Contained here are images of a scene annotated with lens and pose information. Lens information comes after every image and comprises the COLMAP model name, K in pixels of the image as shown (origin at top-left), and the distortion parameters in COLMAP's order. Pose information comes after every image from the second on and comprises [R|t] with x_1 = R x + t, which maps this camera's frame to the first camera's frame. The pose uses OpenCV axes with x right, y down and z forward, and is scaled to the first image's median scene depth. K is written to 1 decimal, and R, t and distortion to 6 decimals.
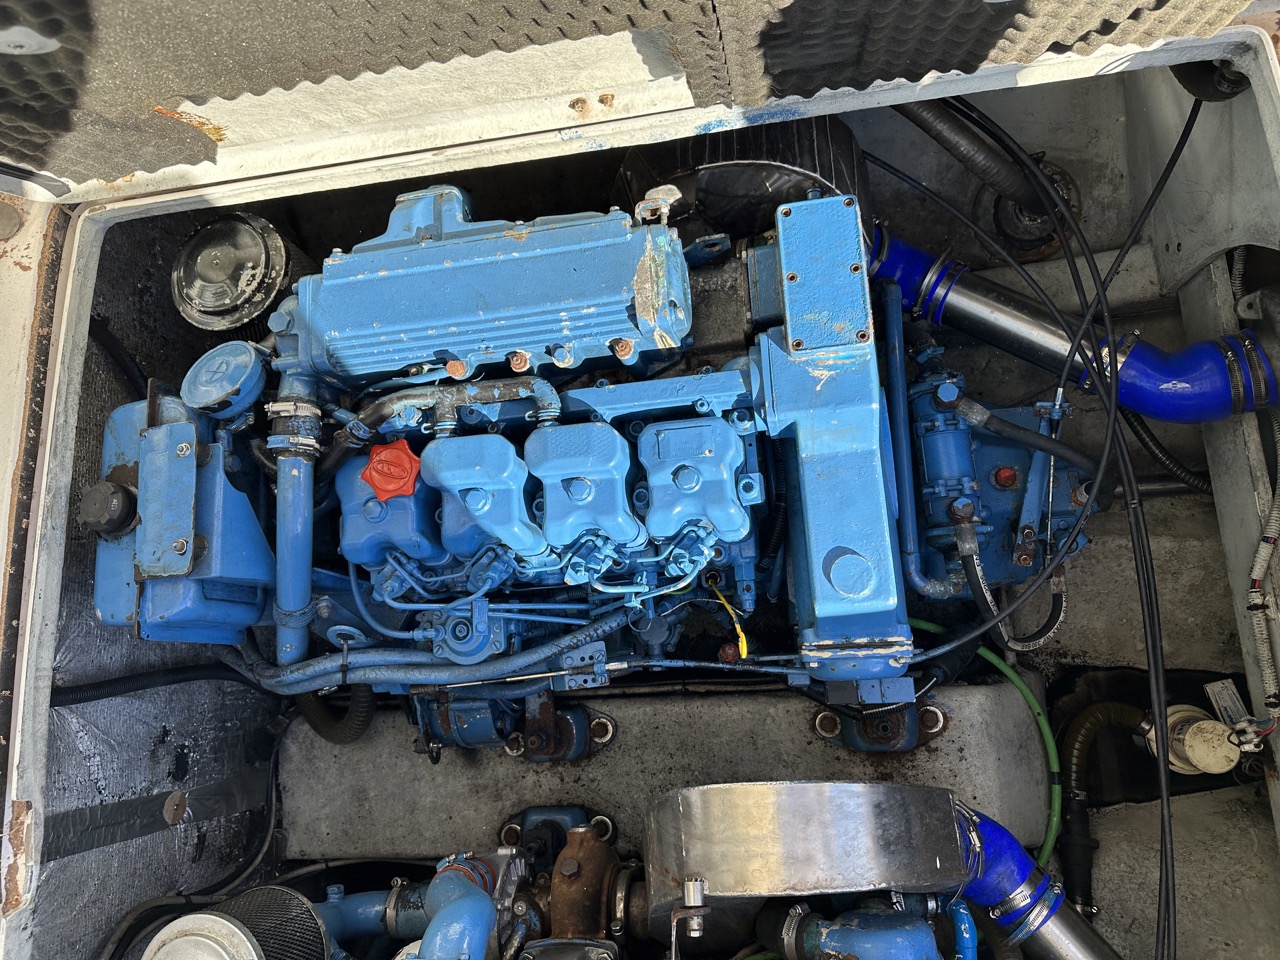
lens RADIAL K [[885.1, 0, 640.0], [0, 885.1, 480.0], [0, 0, 1]] dist [0.090871, -0.133486]
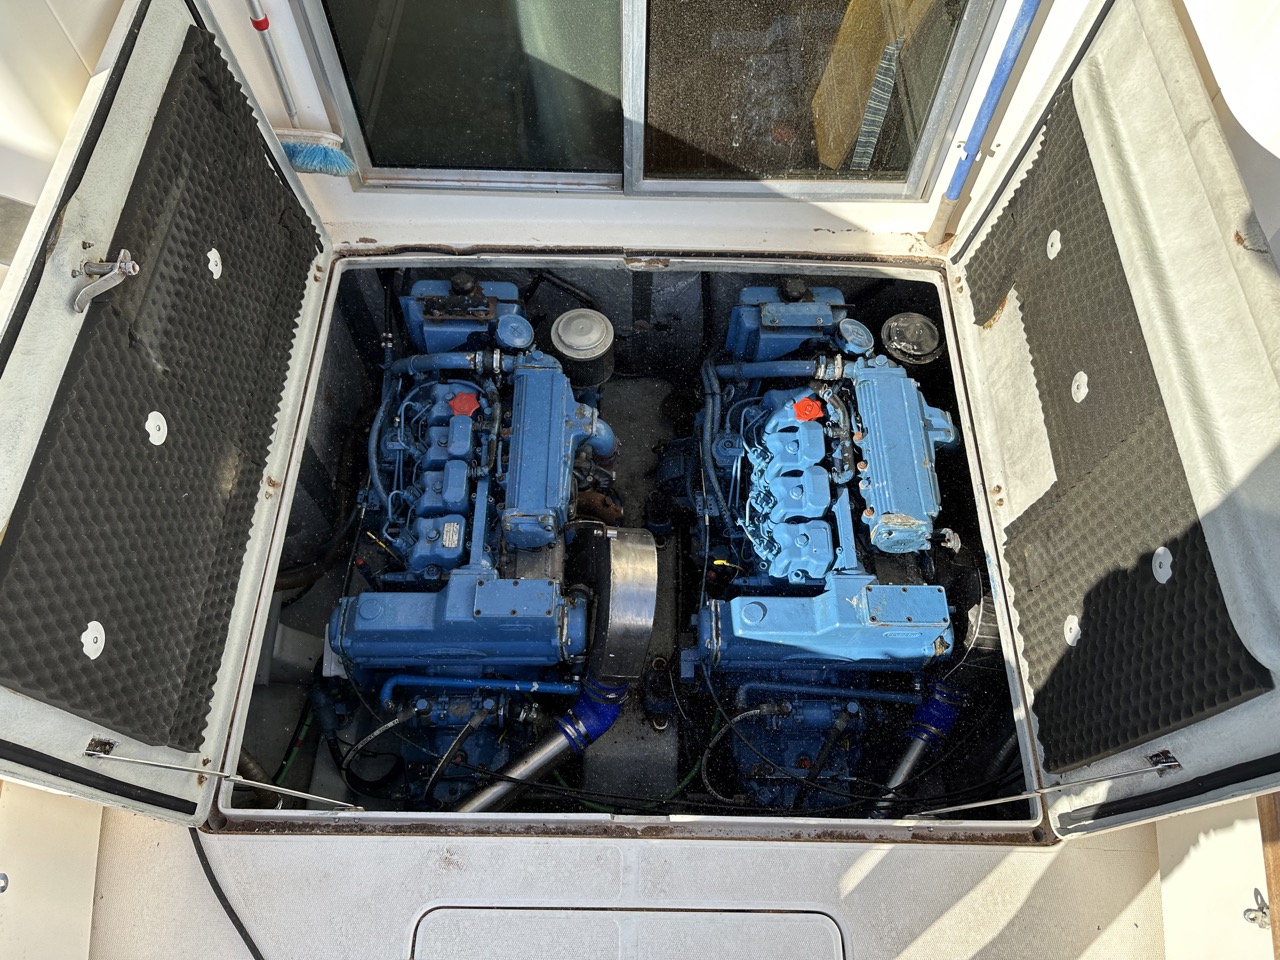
lens RADIAL K [[885.1, 0, 640.0], [0, 885.1, 480.0], [0, 0, 1]] dist [0.090871, -0.133486]
pose [[-0.066924, 0.951370, -0.300694, 0.534871], [-0.979210, -0.004787, 0.202791, -0.047633], [0.191490, 0.308014, 0.931911, -0.972473]]
